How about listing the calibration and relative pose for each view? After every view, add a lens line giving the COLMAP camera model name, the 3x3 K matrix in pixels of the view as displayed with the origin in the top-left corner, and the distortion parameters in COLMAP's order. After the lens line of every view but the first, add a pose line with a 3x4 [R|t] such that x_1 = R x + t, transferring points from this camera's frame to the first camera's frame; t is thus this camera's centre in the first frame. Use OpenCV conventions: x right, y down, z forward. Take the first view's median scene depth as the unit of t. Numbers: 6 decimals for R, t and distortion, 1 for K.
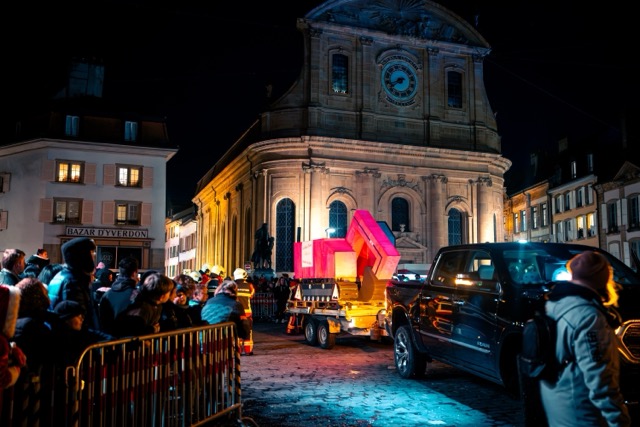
lens RADIAL K [[616.2, 0, 320.0], [0, 616.2, 213.5], [0, 0, 1]] dist [-0.009231, -0.012006]
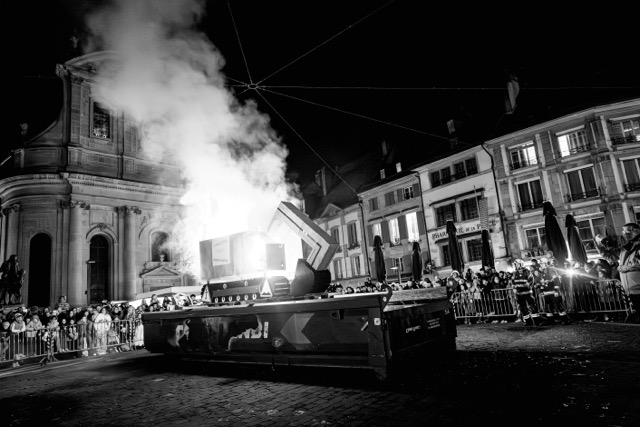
lens RADIAL K [[434.2, 0, 320.0], [0, 434.2, 213.5], [0, 0, 1]] dist [0.004036, 0.000765]
pose [[0.871377, 0.007288, 0.490560, -0.006808], [0.037491, 0.995977, -0.081393, 0.017285], [-0.489179, 0.089316, 0.867598, 0.143150]]
